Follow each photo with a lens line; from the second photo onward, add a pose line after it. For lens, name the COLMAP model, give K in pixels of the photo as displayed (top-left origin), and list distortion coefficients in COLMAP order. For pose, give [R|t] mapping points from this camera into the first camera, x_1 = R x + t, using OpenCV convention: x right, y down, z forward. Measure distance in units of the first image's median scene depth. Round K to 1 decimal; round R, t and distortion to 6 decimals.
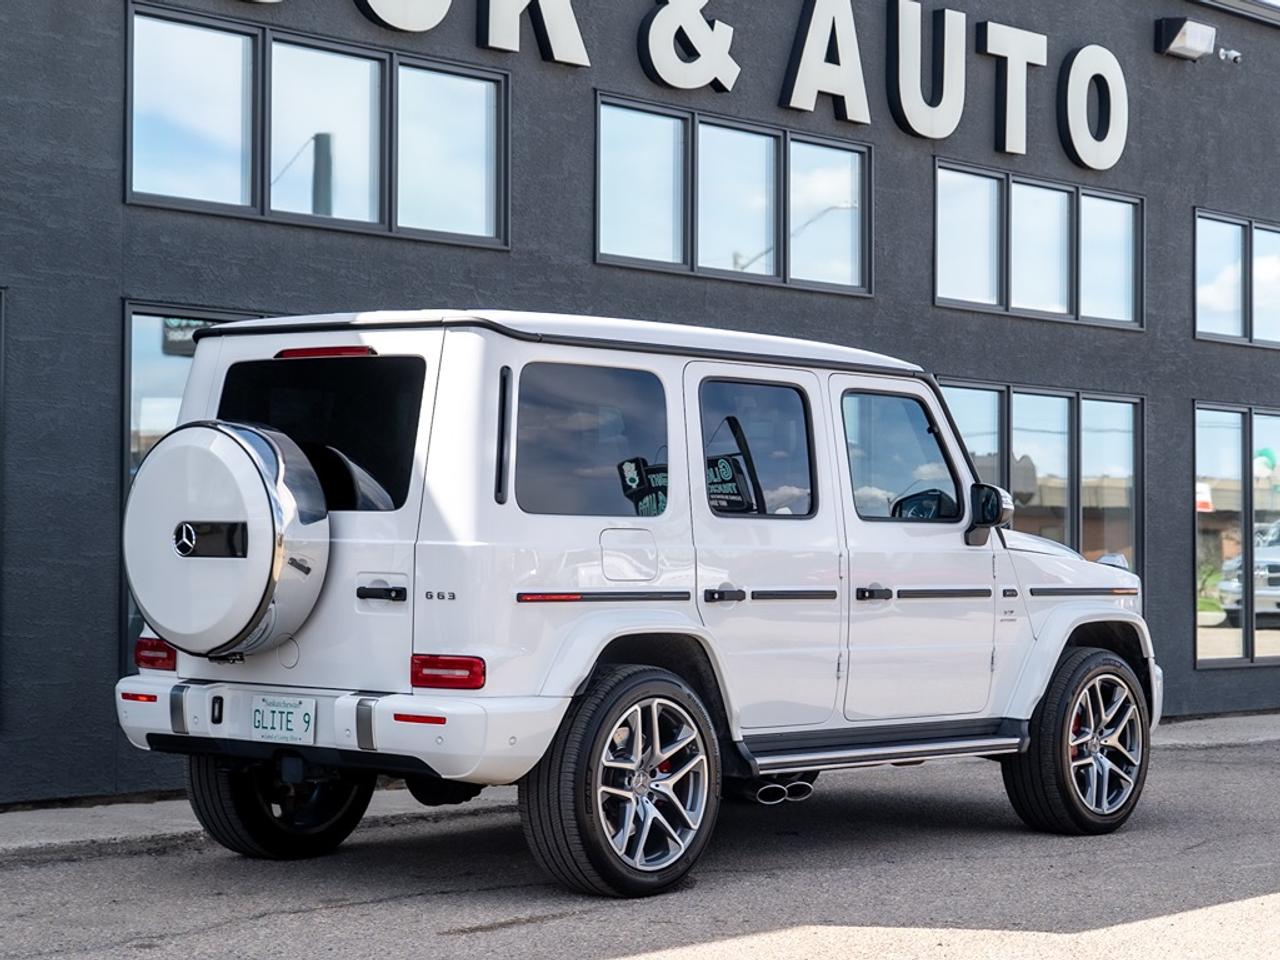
lens RADIAL K [[2881.3, 0, 640.0], [0, 2881.3, 480.0], [0, 0, 1]] dist [-0.089980, 0.243374]
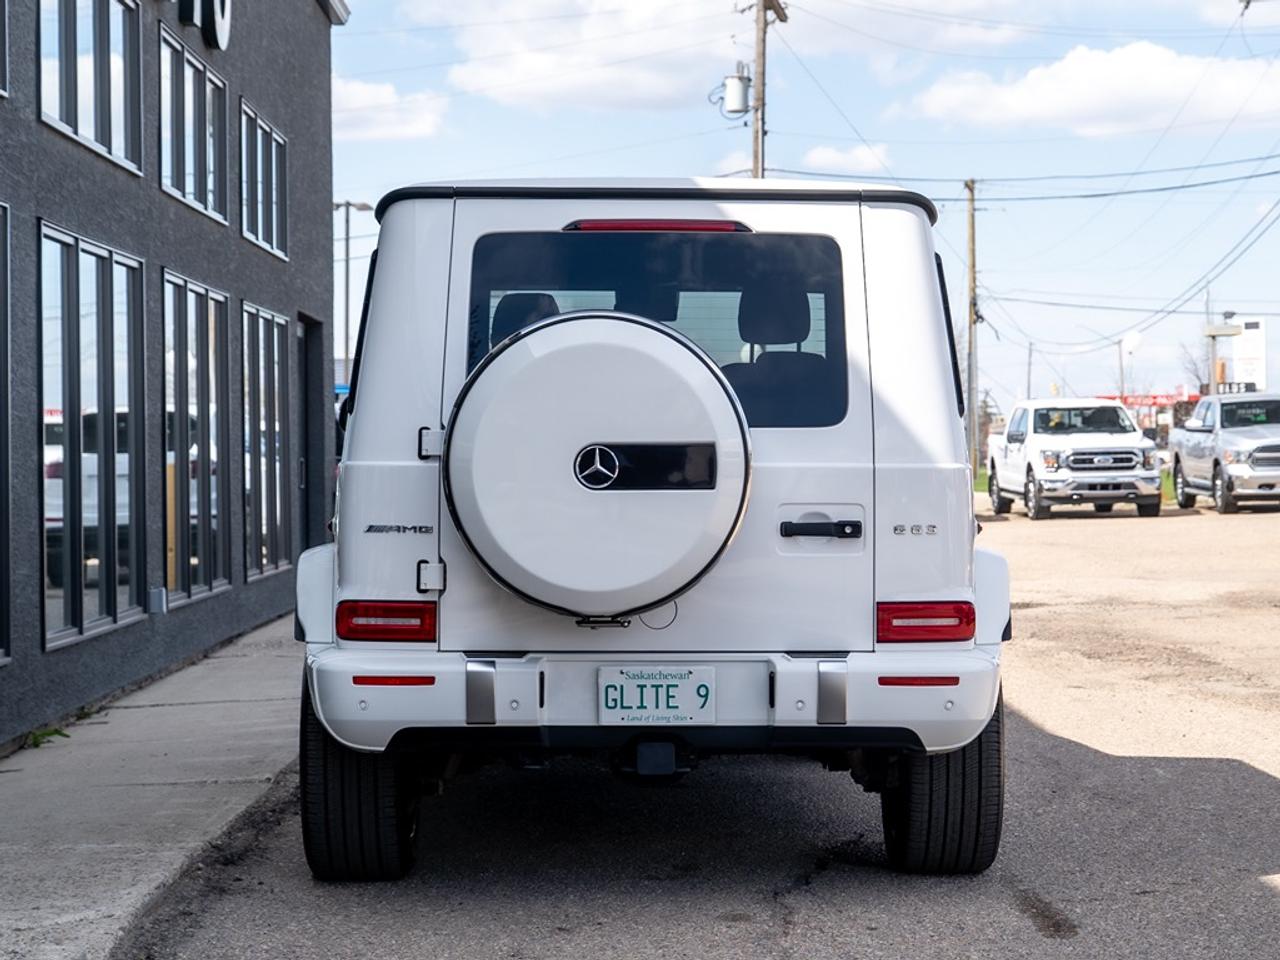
lens RADIAL K [[2881.3, 0, 640.0], [0, 2881.3, 480.0], [0, 0, 1]] dist [-0.089980, 0.243374]
pose [[0.743733, -0.020033, 0.668176, -0.641157], [-0.003271, 0.999430, 0.033606, -0.001343], [-0.668468, -0.027180, 0.743244, 0.418410]]
